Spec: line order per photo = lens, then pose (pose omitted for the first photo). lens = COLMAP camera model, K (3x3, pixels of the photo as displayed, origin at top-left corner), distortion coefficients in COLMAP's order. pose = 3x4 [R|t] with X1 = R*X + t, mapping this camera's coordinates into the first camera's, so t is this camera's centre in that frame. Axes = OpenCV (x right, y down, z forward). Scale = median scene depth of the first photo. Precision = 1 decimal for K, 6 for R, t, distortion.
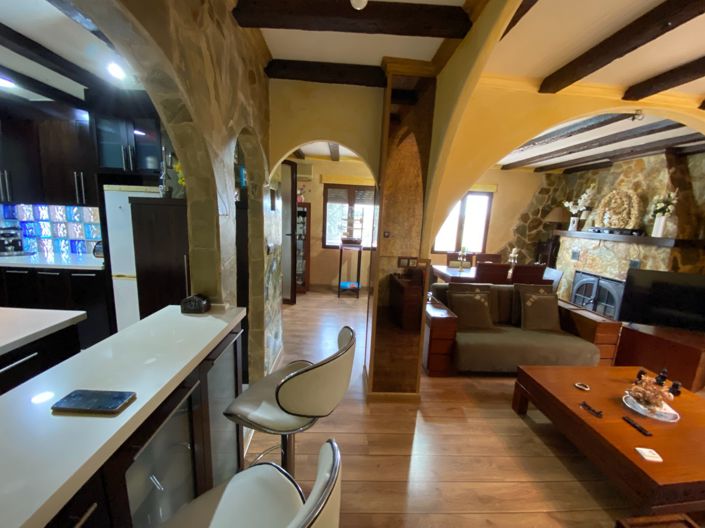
lens RADIAL K [[289.9, 0, 349.9], [0, 289.9, 267.0], [0, 0, 1]] dist [0.025528, -0.022614]
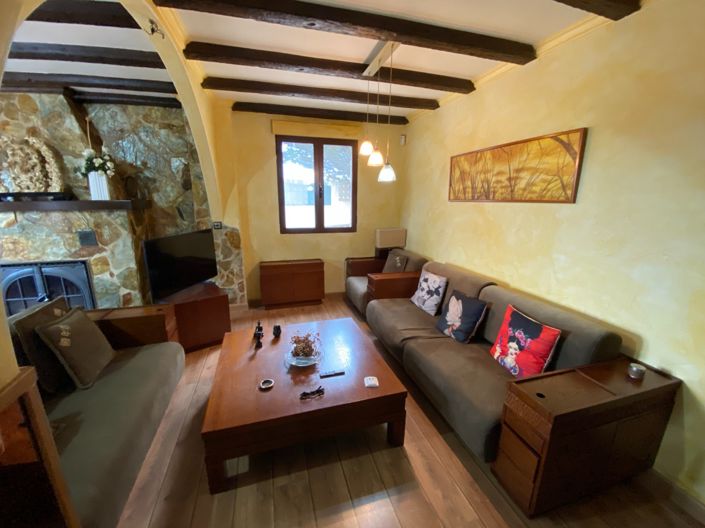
lens RADIAL K [[289.9, 0, 349.9], [0, 289.9, 267.0], [0, 0, 1]] dist [0.025528, -0.022614]
pose [[-0.239541, -0.277203, 0.930472, 0.025967], [0.155021, 0.935159, 0.318508, -0.065336], [-0.958430, 0.220538, -0.181036, 0.410445]]
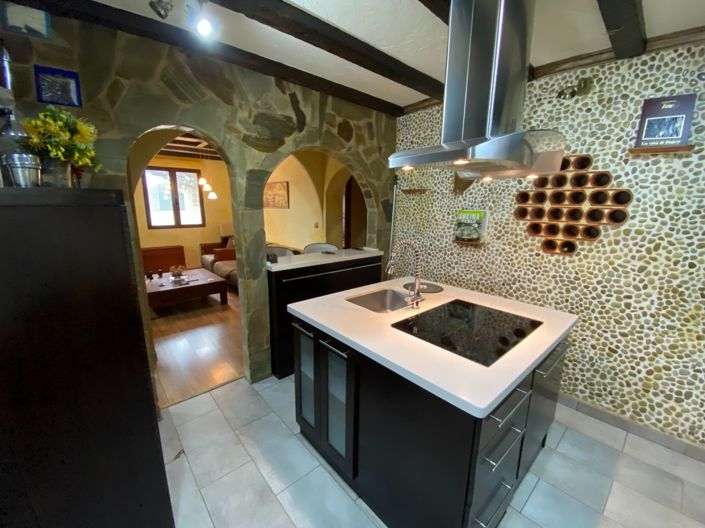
lens RADIAL K [[289.9, 0, 349.9], [0, 289.9, 267.0], [0, 0, 1]] dist [0.025528, -0.022614]
pose [[-0.633525, -0.215148, 0.743208, -0.704944], [0.099133, 0.930073, 0.353746, -0.133320], [-0.767346, 0.297783, -0.567896, 0.536861]]
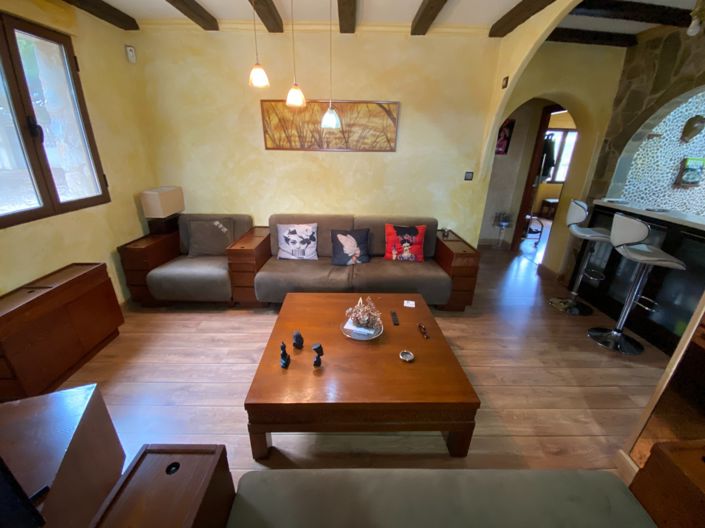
lens RADIAL K [[289.9, 0, 349.9], [0, 289.9, 267.0], [0, 0, 1]] dist [0.025528, -0.022614]
pose [[-0.997376, -0.072386, -0.001196, 0.465354], [-0.061956, 0.844886, 0.531346, -0.096007], [-0.037452, 0.530026, -0.847154, 0.742511]]
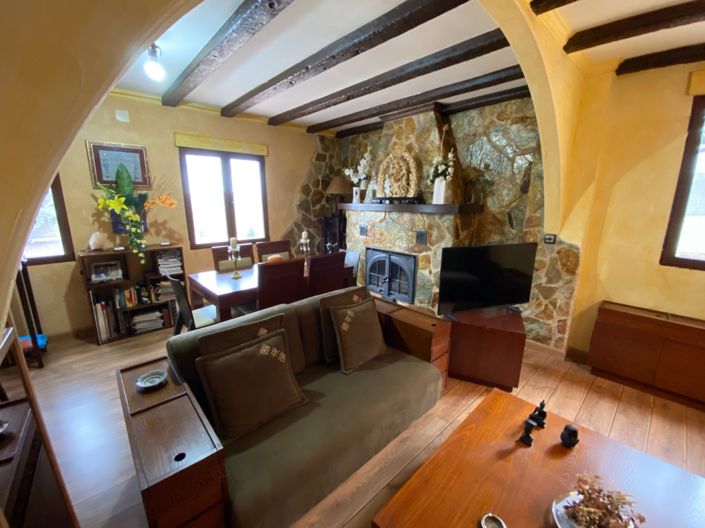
lens RADIAL K [[289.9, 0, 349.9], [0, 289.9, 267.0], [0, 0, 1]] dist [0.025528, -0.022614]
pose [[0.764034, -0.191641, 0.616056, 0.194158], [0.146982, 0.981459, 0.123023, -0.051292], [-0.628210, -0.003445, 0.778036, 0.375586]]
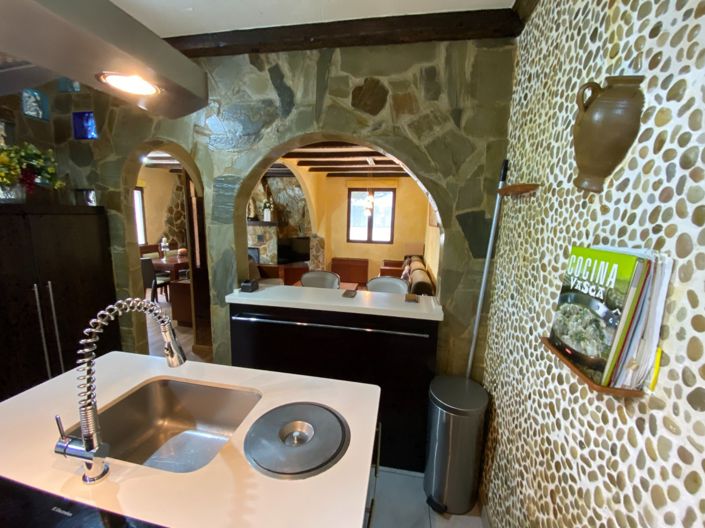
lens RADIAL K [[289.9, 0, 349.9], [0, 289.9, 267.0], [0, 0, 1]] dist [0.025528, -0.022614]
pose [[0.213702, -0.201953, 0.955796, -0.569781], [0.159186, 0.972520, 0.169895, -0.041093], [-0.963842, 0.115842, 0.239978, 0.052936]]
